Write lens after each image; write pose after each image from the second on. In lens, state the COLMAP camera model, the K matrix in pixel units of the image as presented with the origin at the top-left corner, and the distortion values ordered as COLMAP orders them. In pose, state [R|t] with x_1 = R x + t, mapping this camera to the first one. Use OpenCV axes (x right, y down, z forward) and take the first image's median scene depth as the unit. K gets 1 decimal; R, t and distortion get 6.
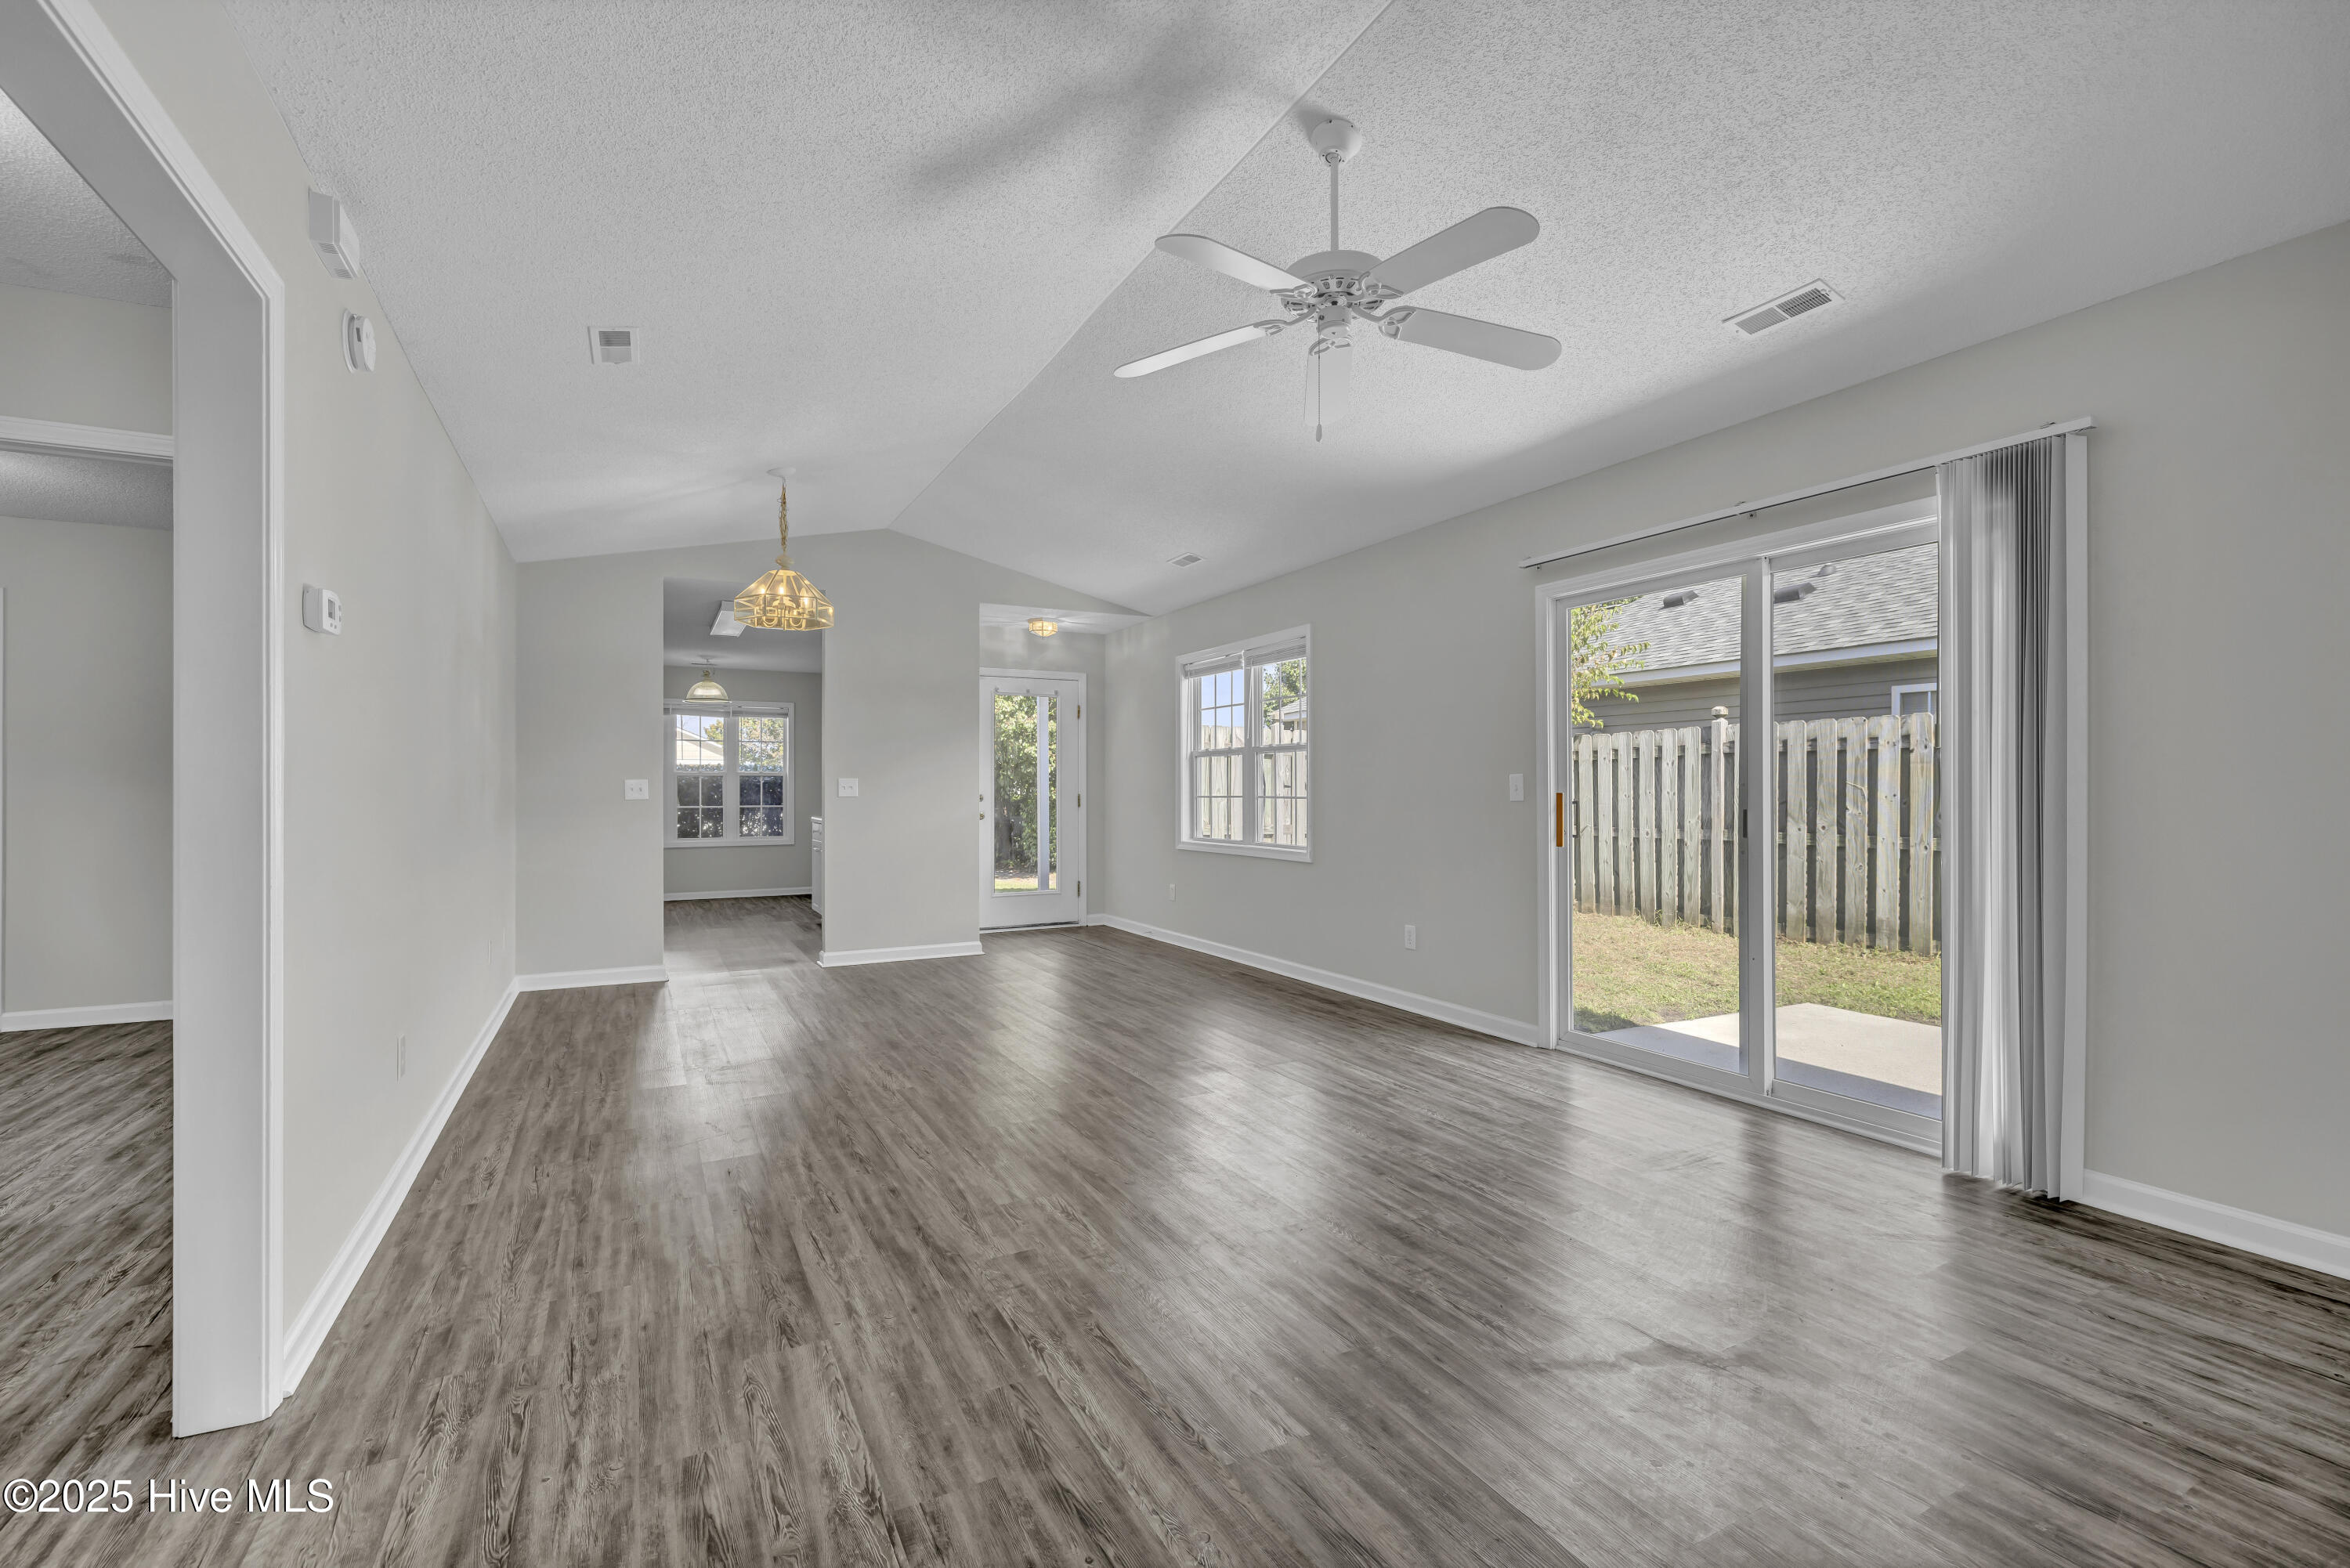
lens RADIAL K [[1006.1, 0, 1169.8], [0, 1006.1, 781.8], [0, 0, 1]] dist [0.002265, -0.000063]
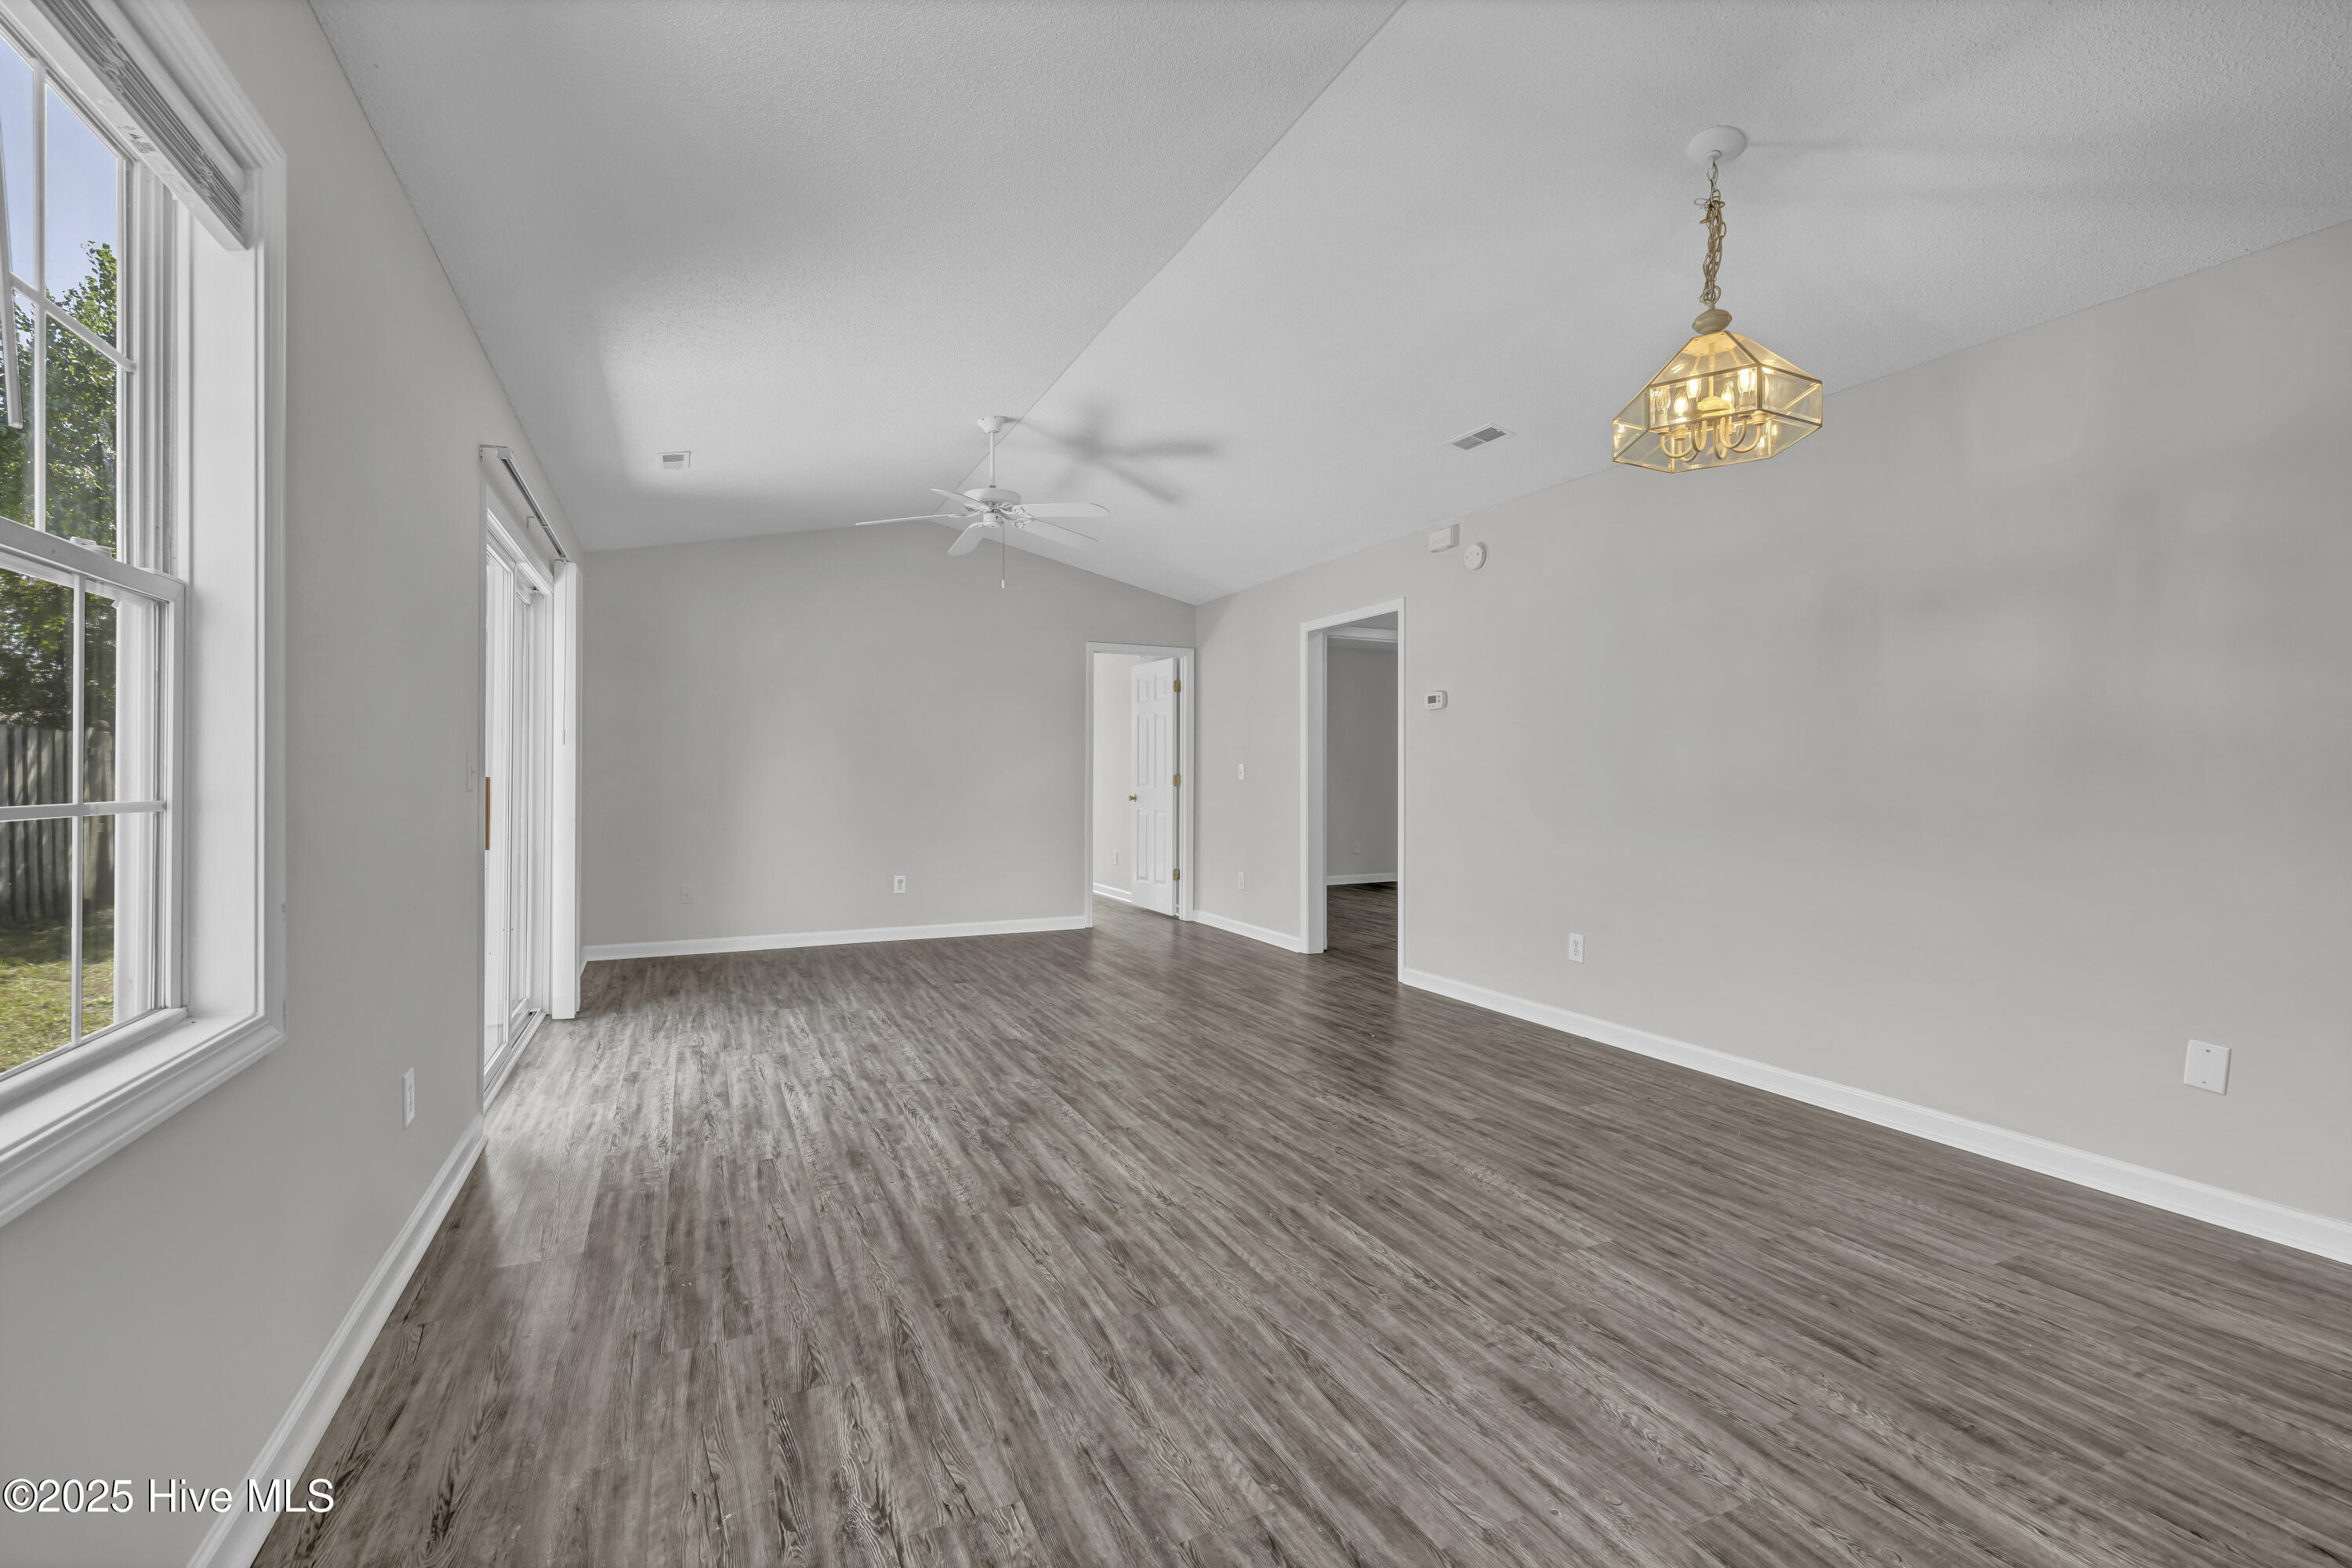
lens RADIAL K [[1007.1, 0, 1156.2], [0, 1007.1, 773.6], [0, 0, 1]] dist [0.002265, -0.000063]
pose [[-0.998265, 0.000489, 0.058880, -0.186919], [0.000036, 0.999970, -0.007694, 0.019023], [-0.058882, -0.007678, -0.998235, 2.165841]]
